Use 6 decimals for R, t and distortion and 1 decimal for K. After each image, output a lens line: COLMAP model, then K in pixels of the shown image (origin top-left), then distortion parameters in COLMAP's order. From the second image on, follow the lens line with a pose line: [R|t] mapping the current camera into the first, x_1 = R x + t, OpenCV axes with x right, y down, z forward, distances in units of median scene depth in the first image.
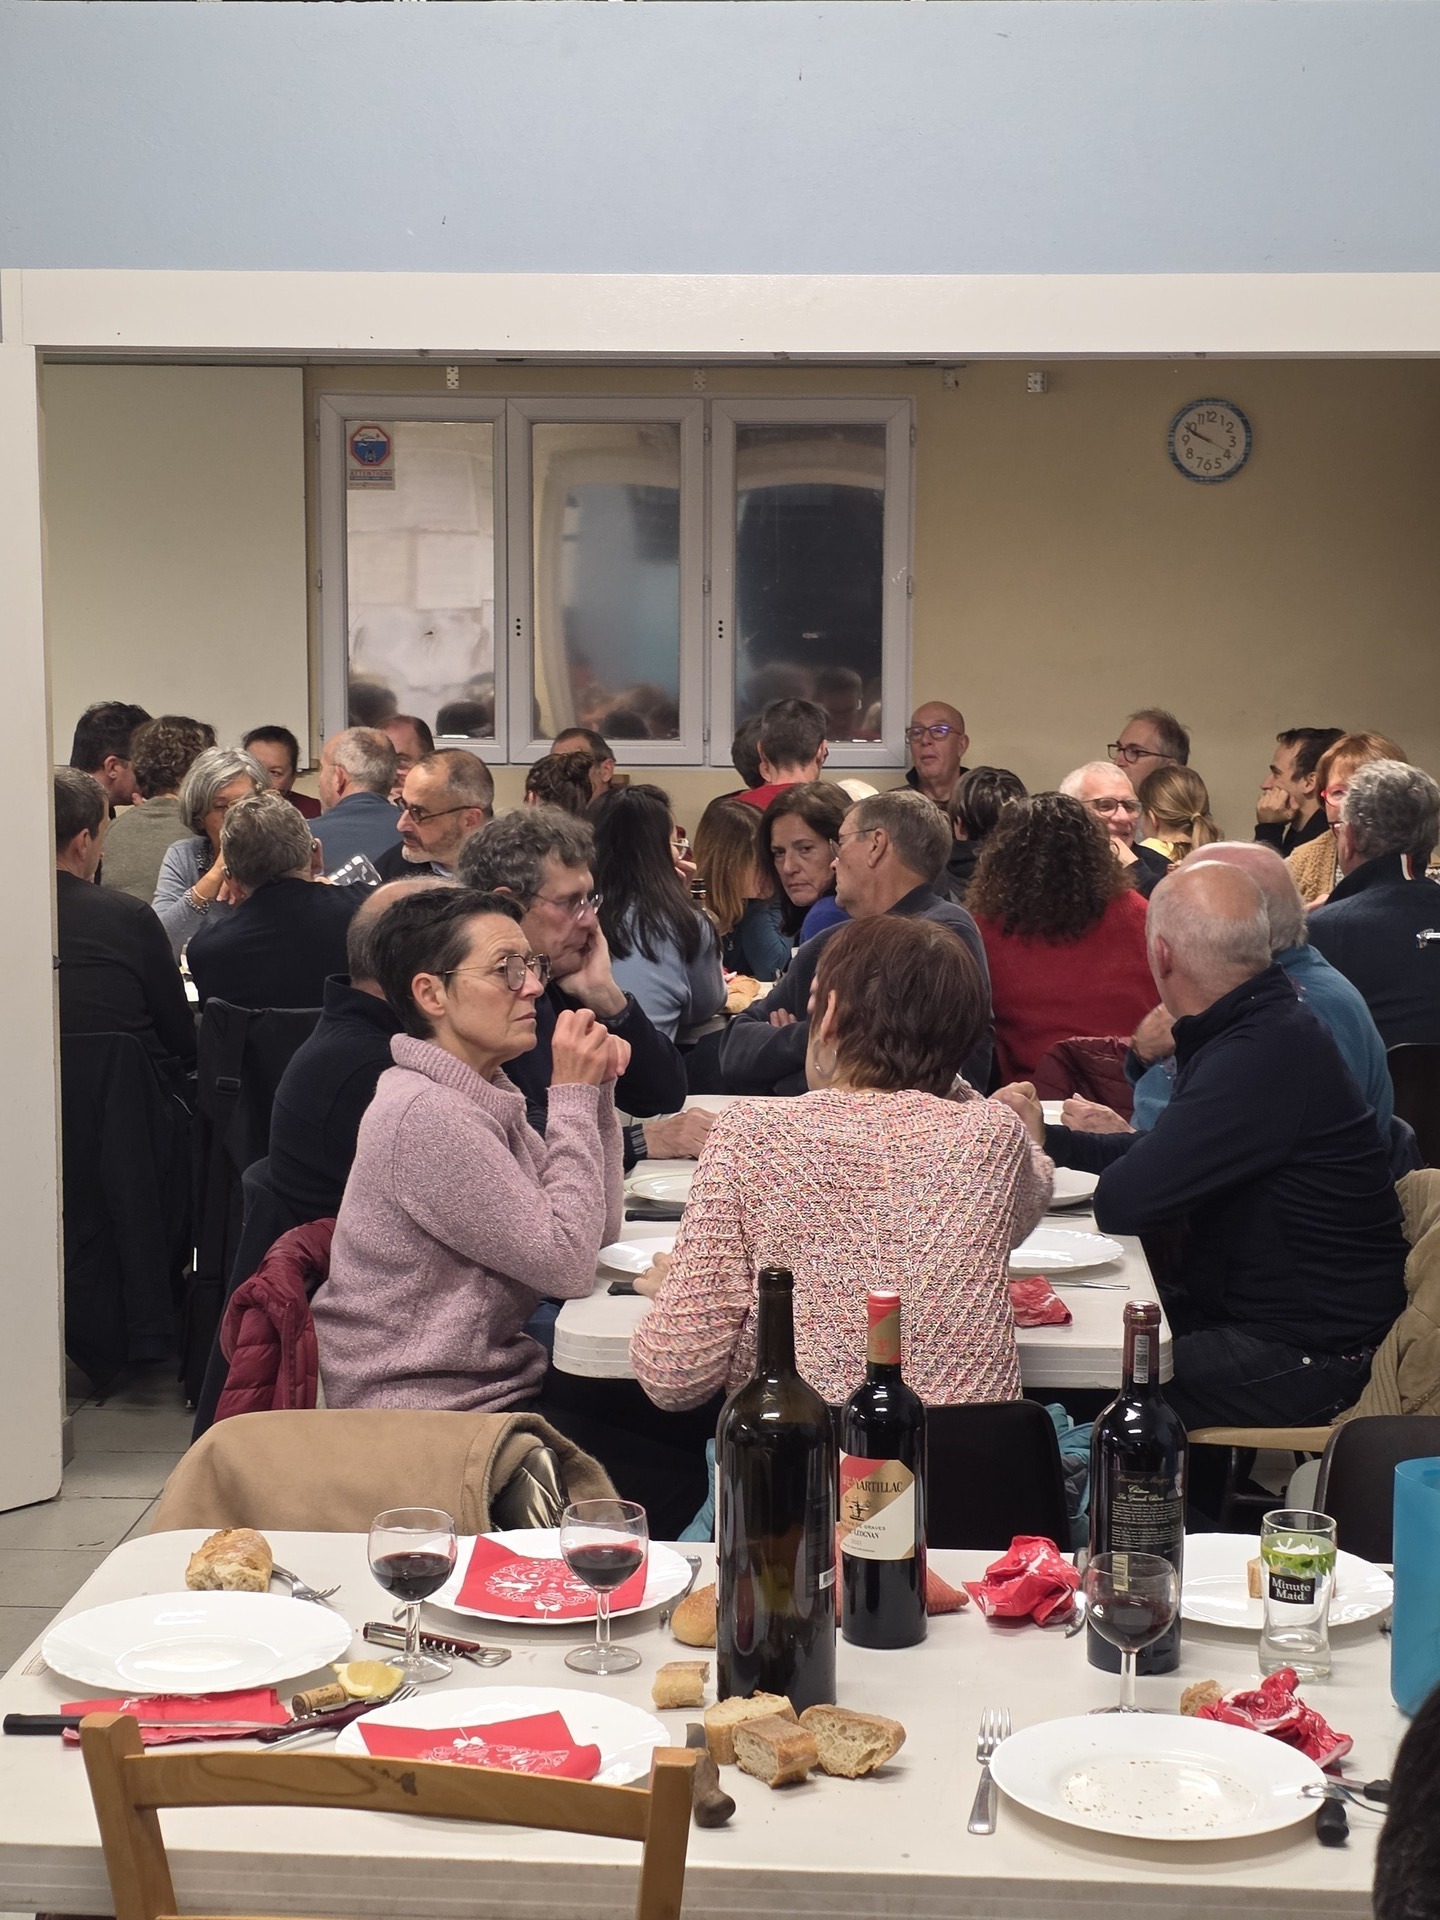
lens RADIAL K [[3279.8, 0, 720.0], [0, 3279.8, 960.0], [0, 0, 1]] dist [0.295427, -2.300042]
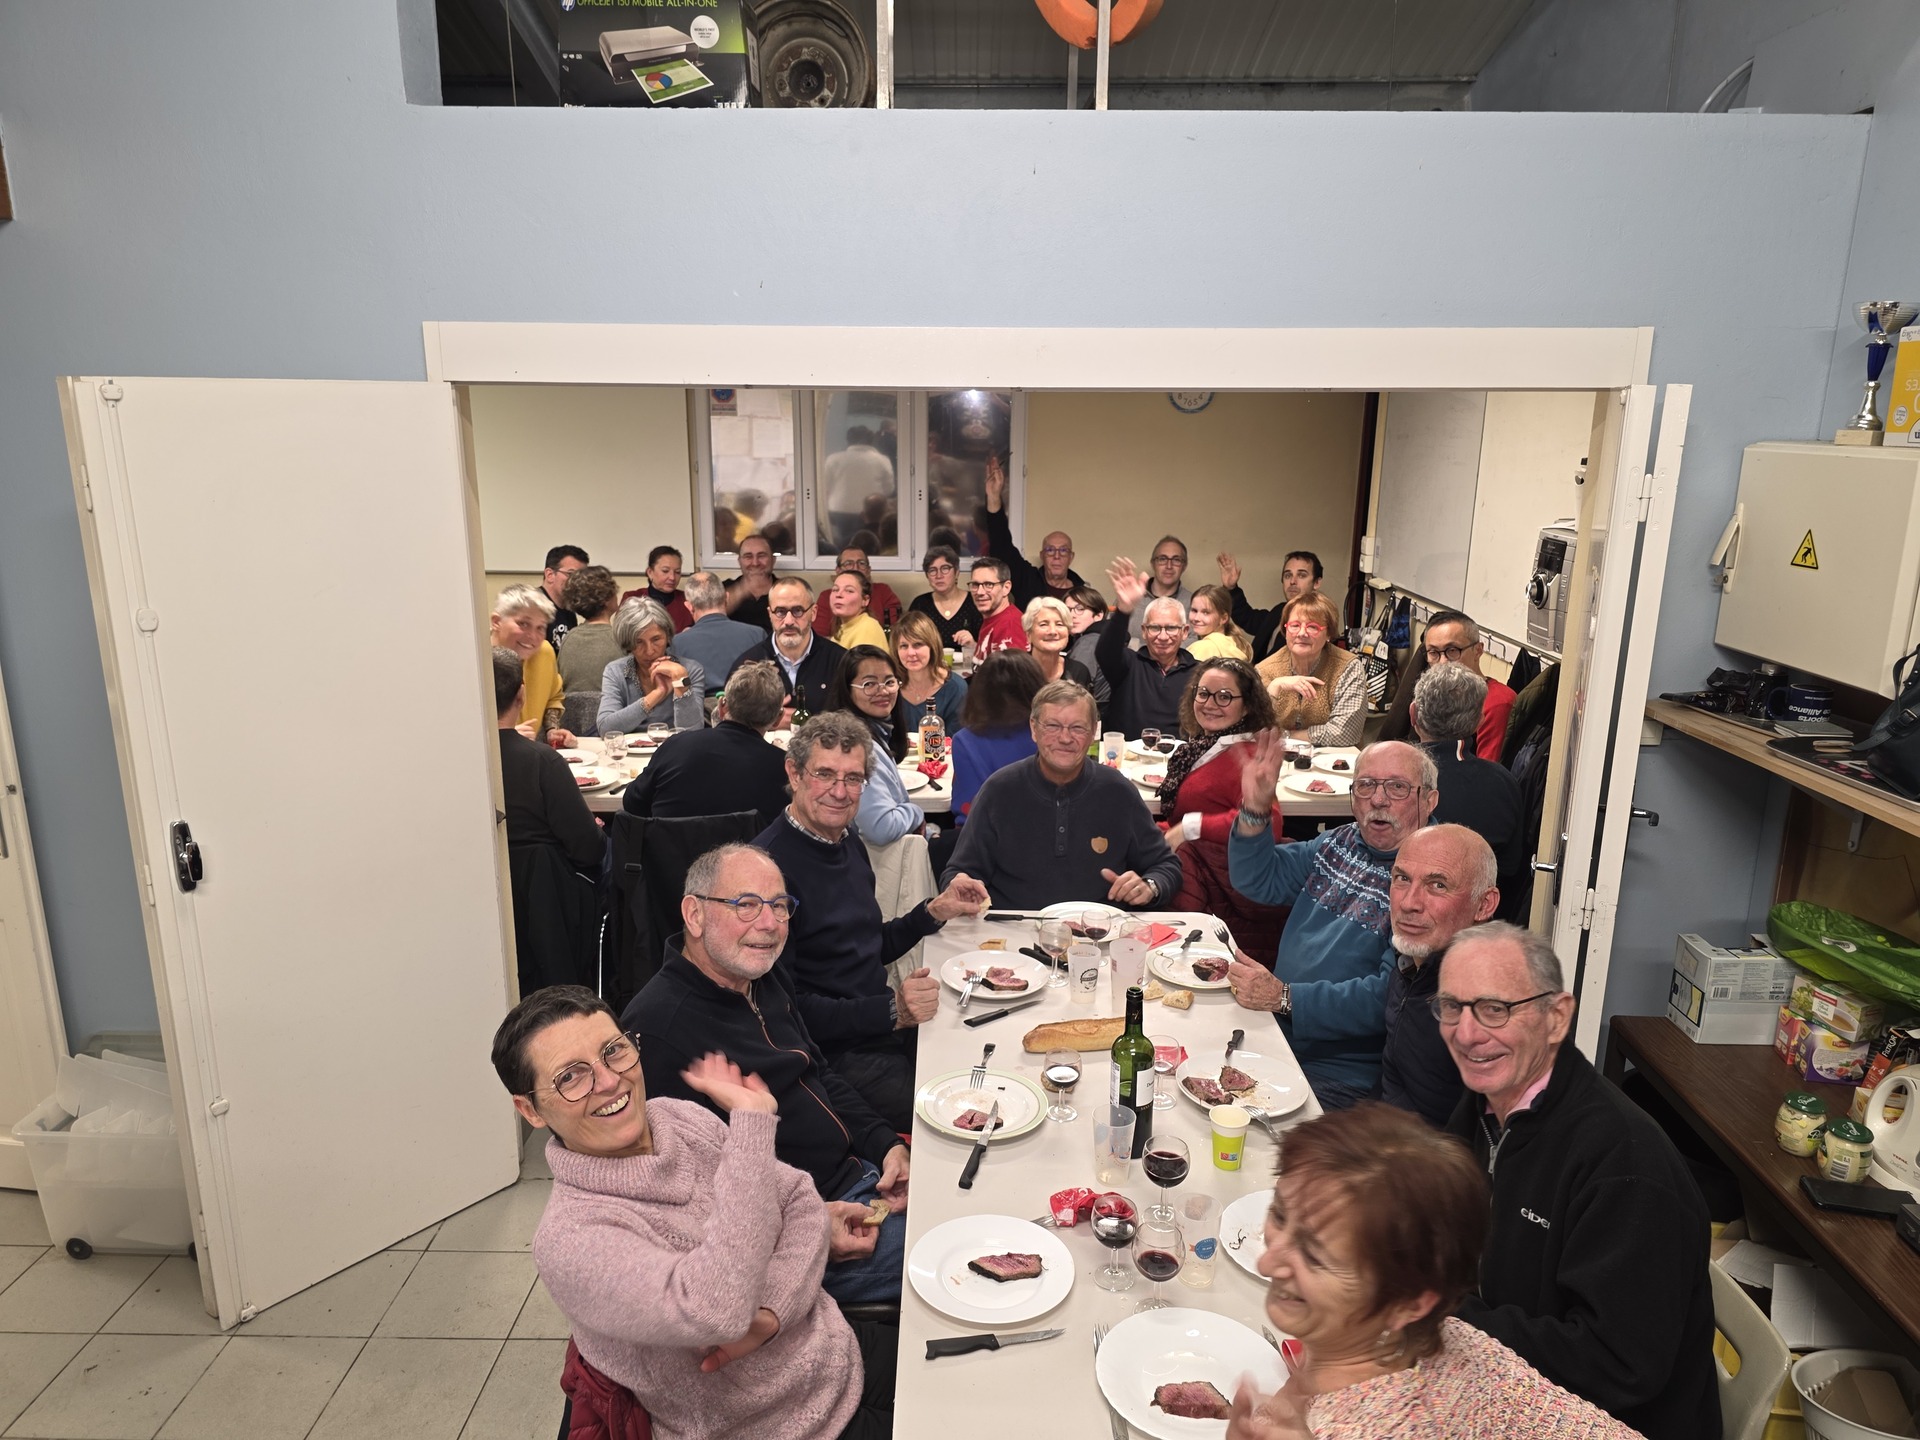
lens RADIAL K [[1307.1, 0, 950.6], [0, 1307.1, 729.2], [0, 0, 1]] dist [0.051964, -0.058645]
pose [[0.998666, -0.017818, 0.048457, -0.019898], [0.011061, 0.990606, 0.136300, -0.069353], [-0.050430, -0.135583, 0.989482, 0.261758]]
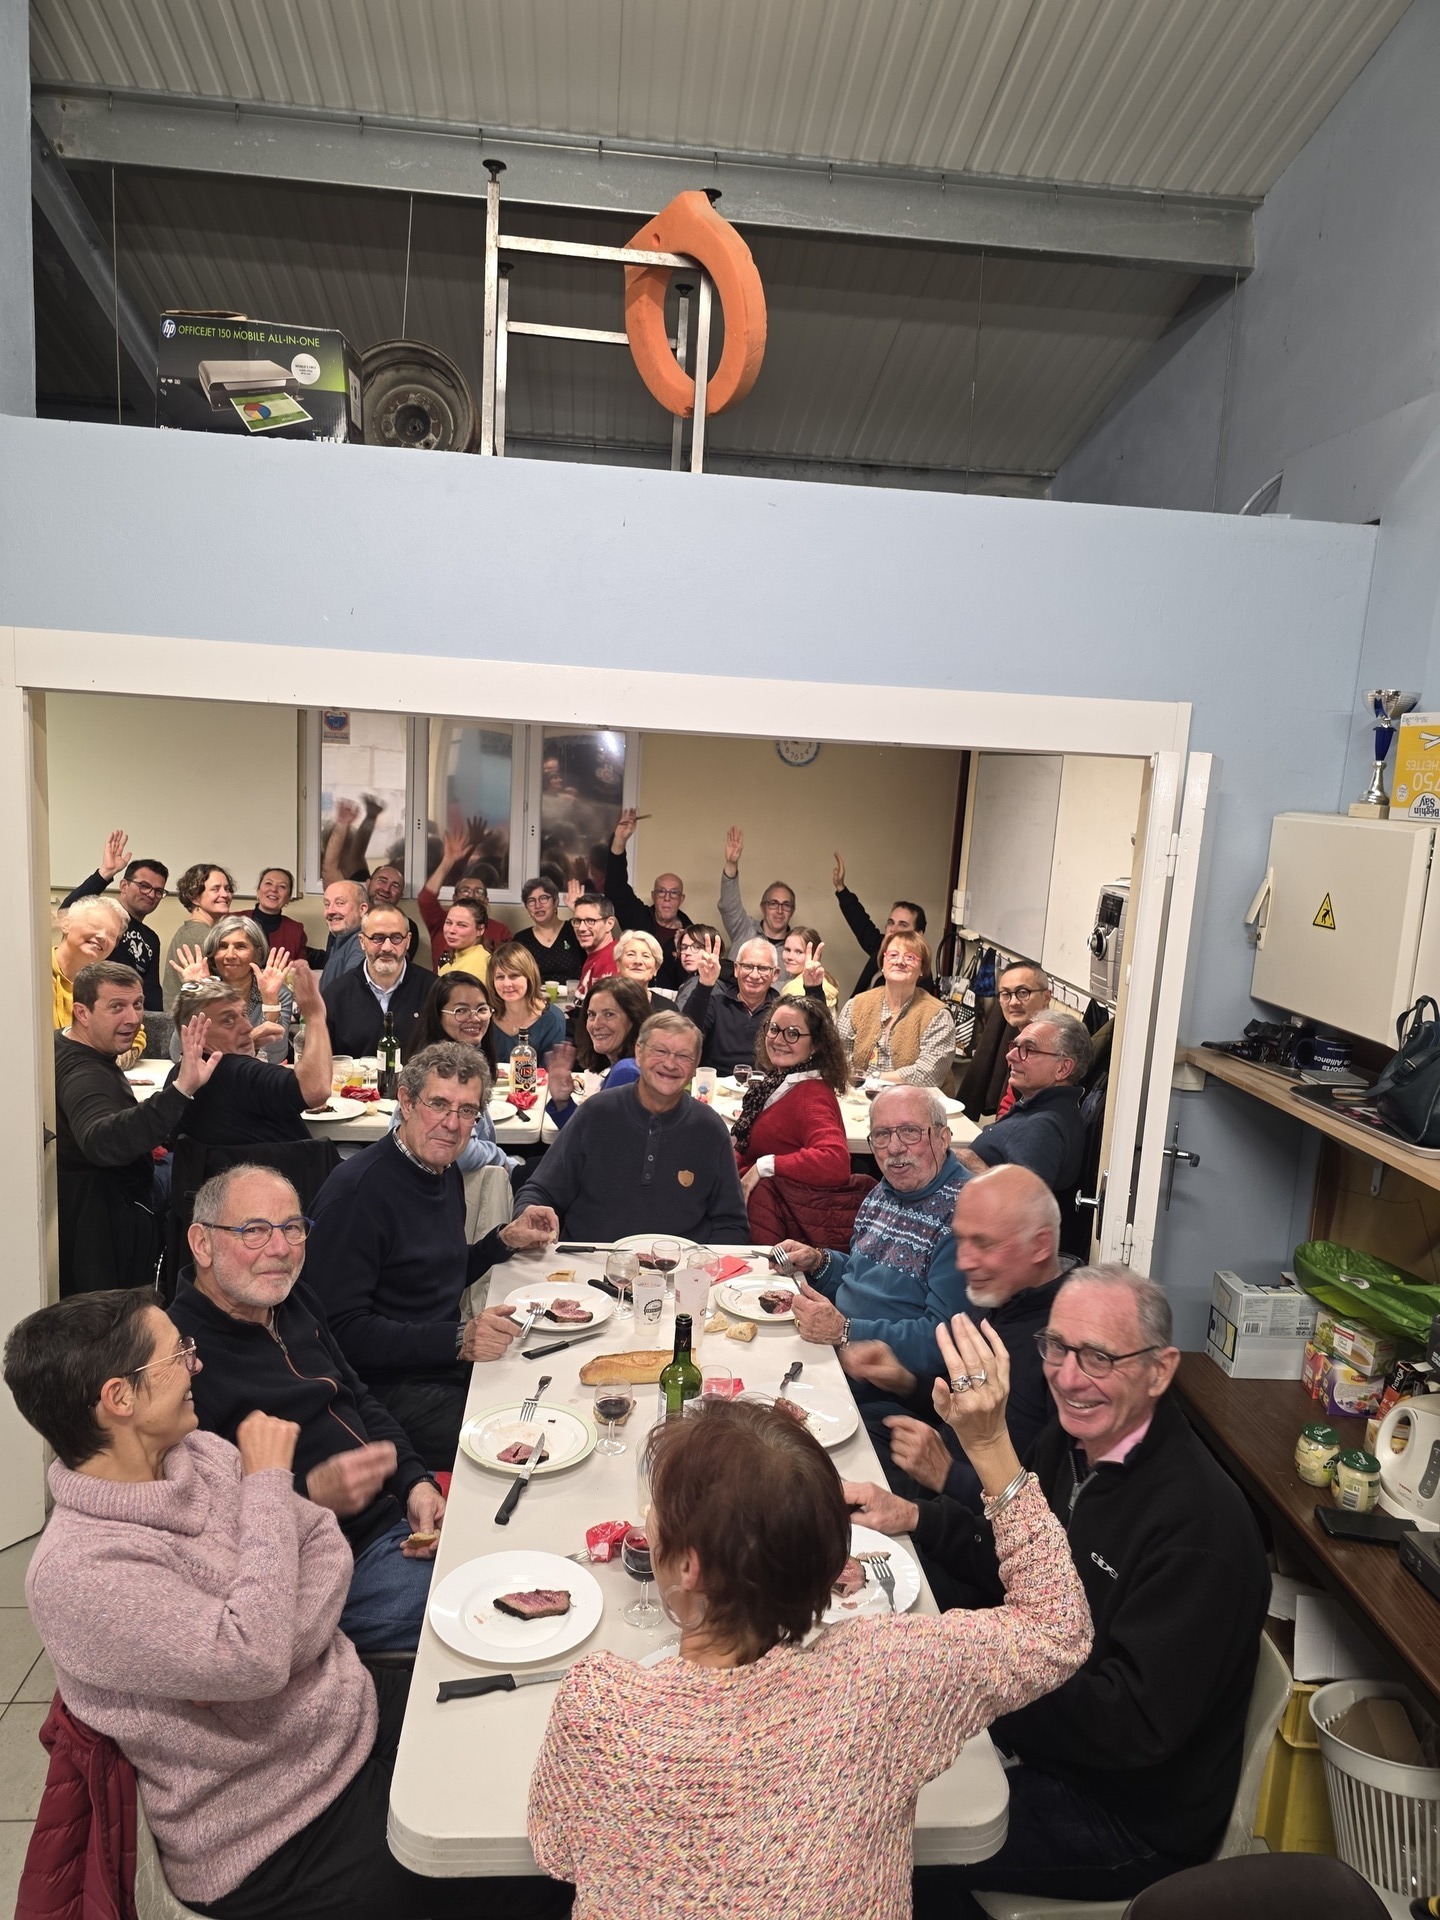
lens RADIAL K [[1307.1, 0, 720.0], [0, 1307.1, 960.0], [0, 0, 1]] dist [0.051964, -0.058645]
pose [[0.988214, 0.022692, 0.151388, -0.004378], [-0.030289, 0.998385, 0.048069, -0.065294], [-0.150053, -0.052088, 0.987305, 0.255443]]
